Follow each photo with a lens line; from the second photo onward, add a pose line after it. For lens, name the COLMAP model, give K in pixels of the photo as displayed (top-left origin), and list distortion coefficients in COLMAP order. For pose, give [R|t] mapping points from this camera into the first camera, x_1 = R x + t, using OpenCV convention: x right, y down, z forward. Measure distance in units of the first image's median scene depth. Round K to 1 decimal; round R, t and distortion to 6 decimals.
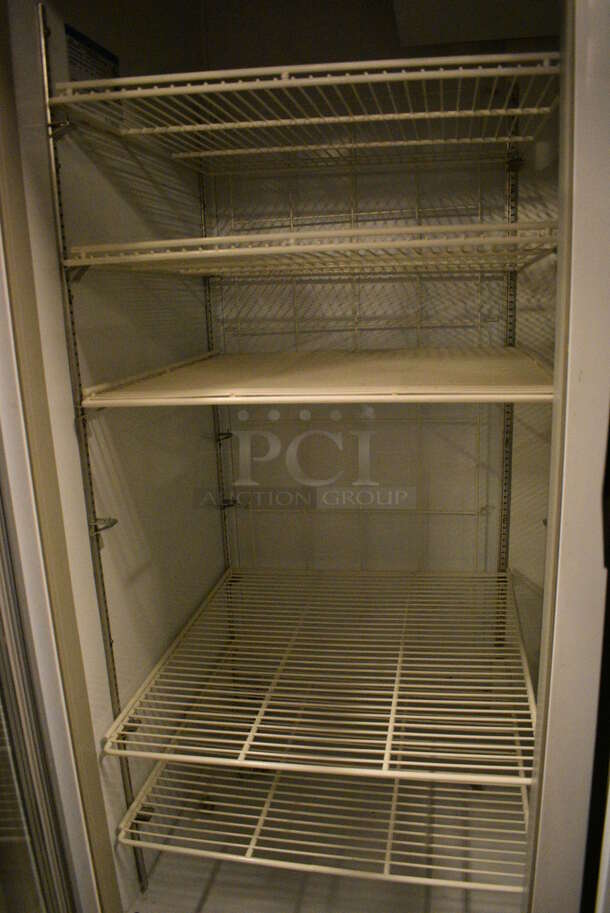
lens RADIAL K [[700.4, 0, 305.6], [0, 700.4, 454.5], [0, 0, 1]] dist [-0.034371, -0.003595]
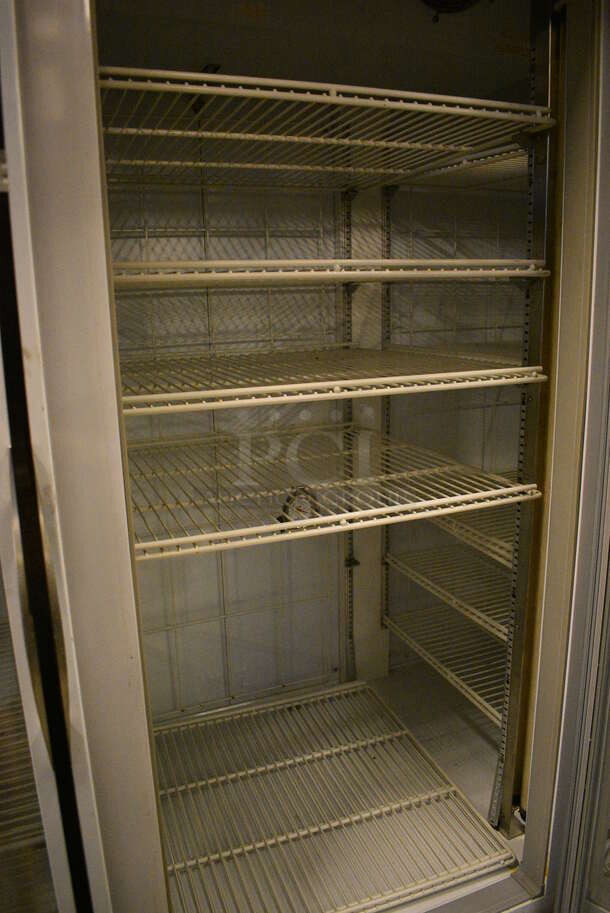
lens RADIAL K [[700.4, 0, 305.3], [0, 700.4, 458.3], [0, 0, 1]] dist [-0.034371, -0.003595]
pose [[0.886018, -0.092686, 0.454292, -0.597466], [0.105224, 0.994446, -0.002332, 0.005905], [-0.451553, 0.049868, 0.890850, 0.104346]]
